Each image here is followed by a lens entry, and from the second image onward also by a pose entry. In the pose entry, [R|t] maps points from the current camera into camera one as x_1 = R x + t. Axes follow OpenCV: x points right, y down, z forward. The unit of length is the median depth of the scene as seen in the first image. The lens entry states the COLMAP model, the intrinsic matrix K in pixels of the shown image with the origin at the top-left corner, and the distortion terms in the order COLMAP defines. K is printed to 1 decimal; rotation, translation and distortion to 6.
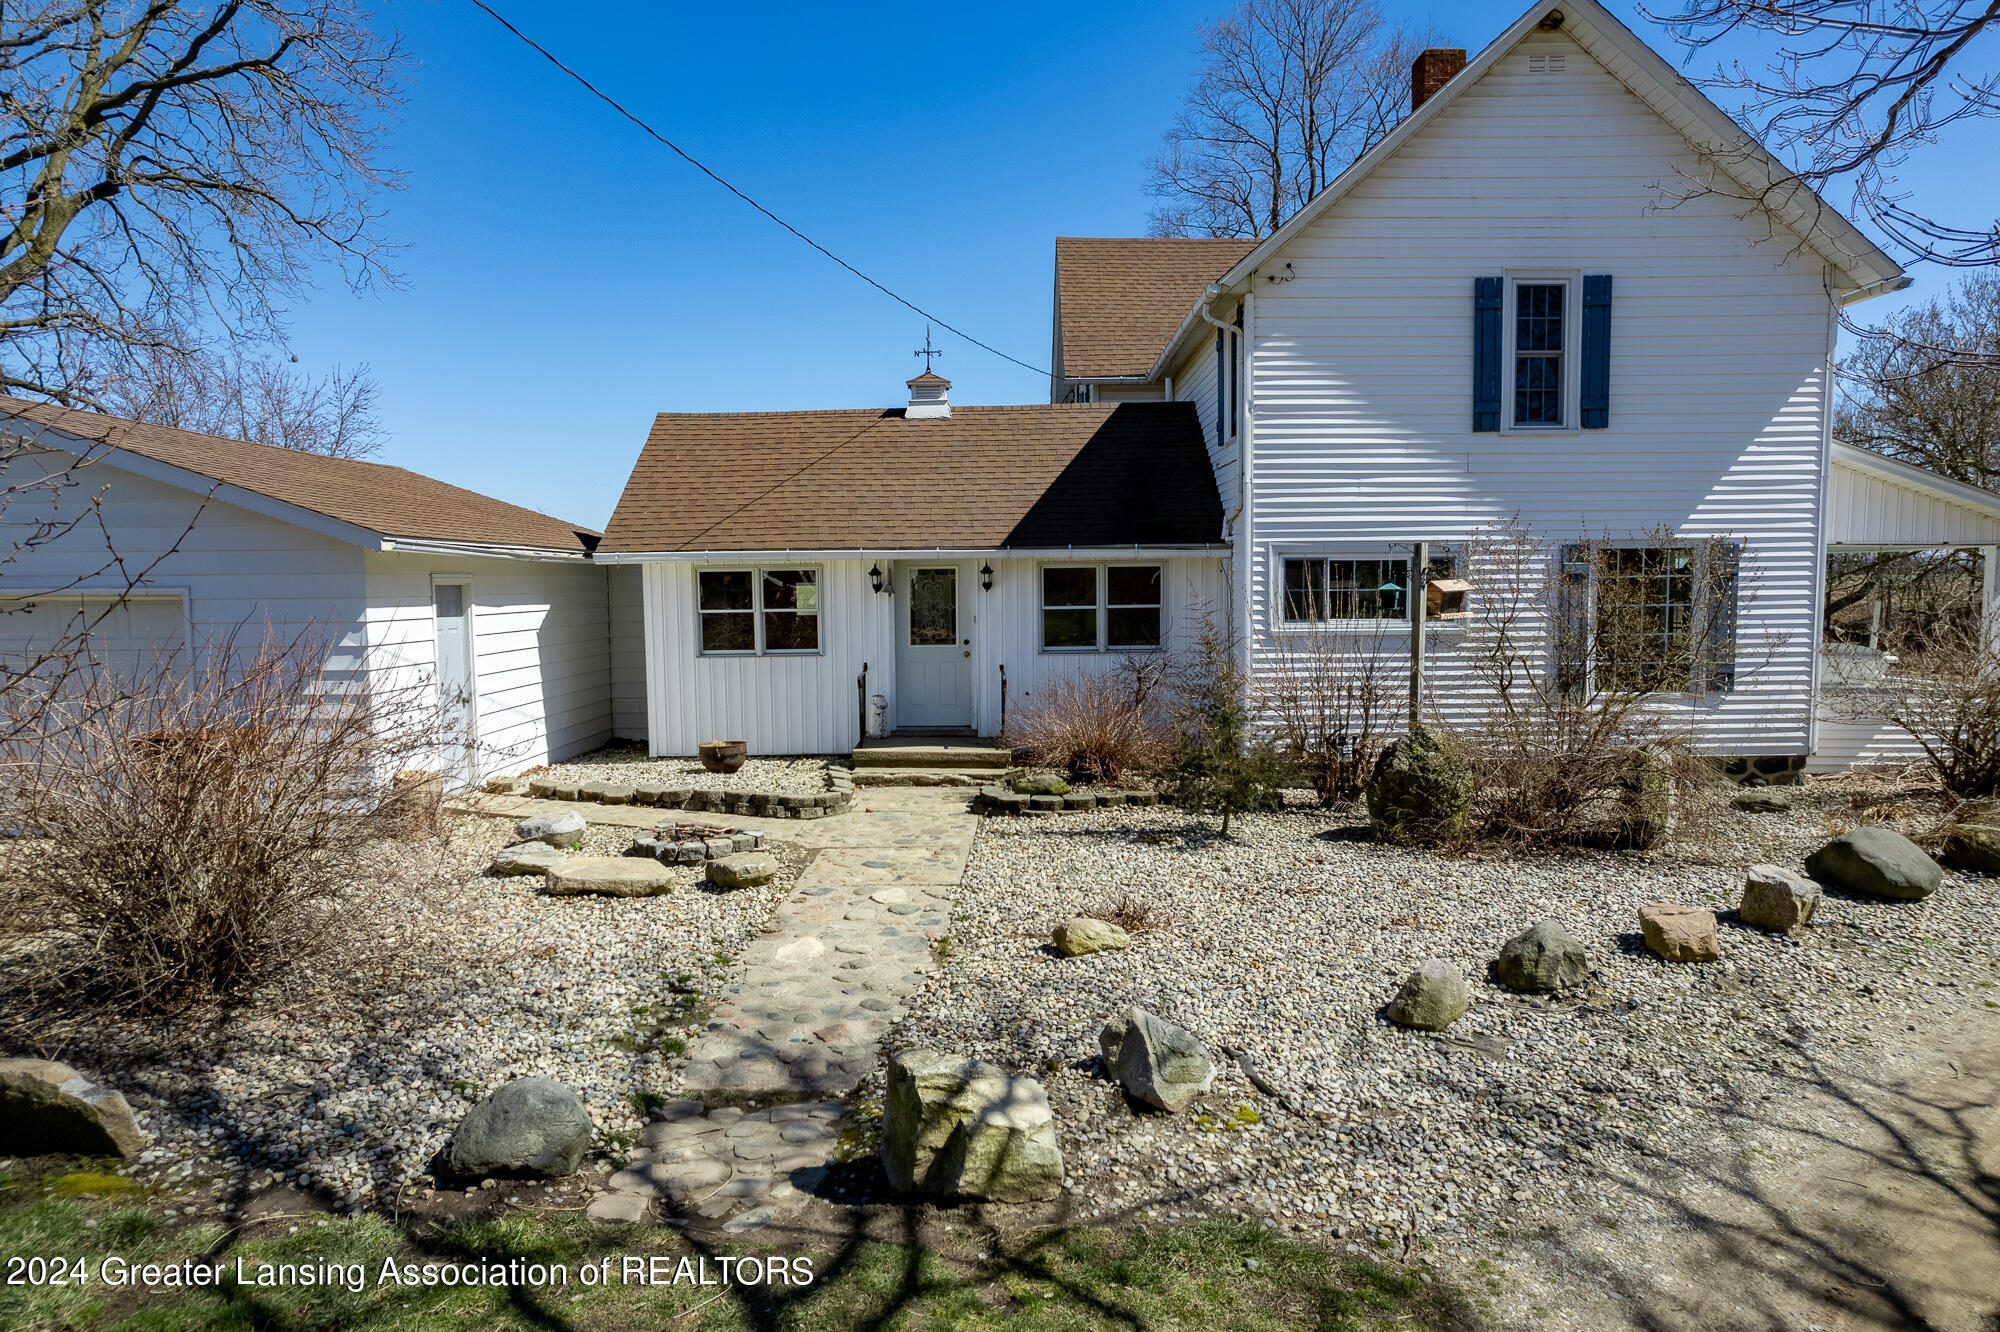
lens RADIAL K [[1466.2, 0, 1070.0], [0, 1466.2, 740.8], [0, 0, 1]] dist [-0.069762, 0.073240]
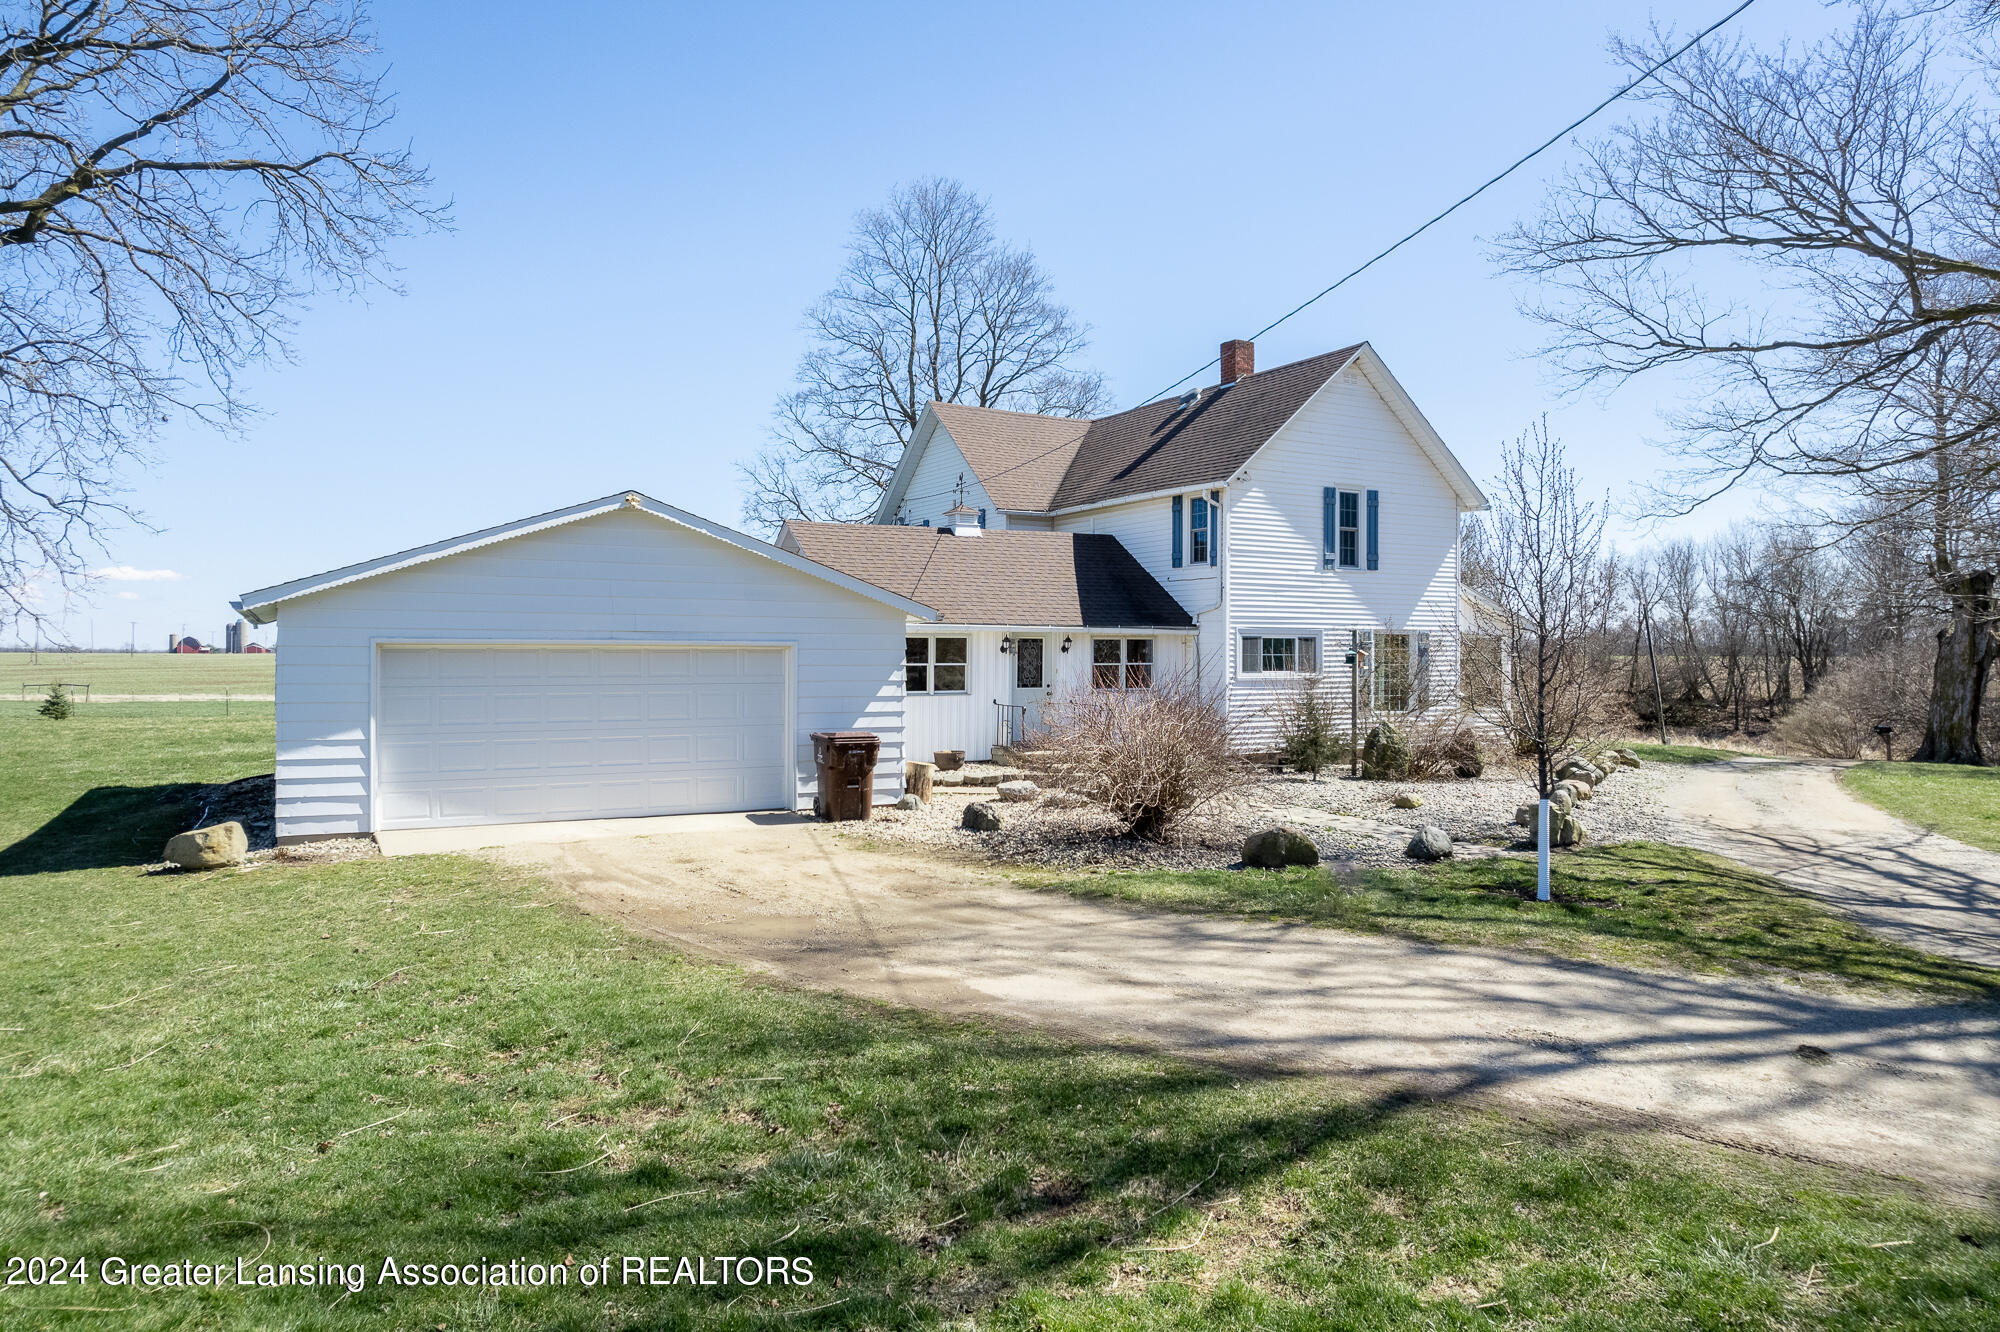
lens RADIAL K [[1466.2, 0, 1070.0], [0, 1466.2, 740.8], [0, 0, 1]] dist [-0.069762, 0.073240]
pose [[0.826961, -0.022540, 0.561807, -0.950904], [0.044797, 0.998661, -0.025873, 0.034357], [-0.560472, 0.046563, 0.826864, -0.312610]]
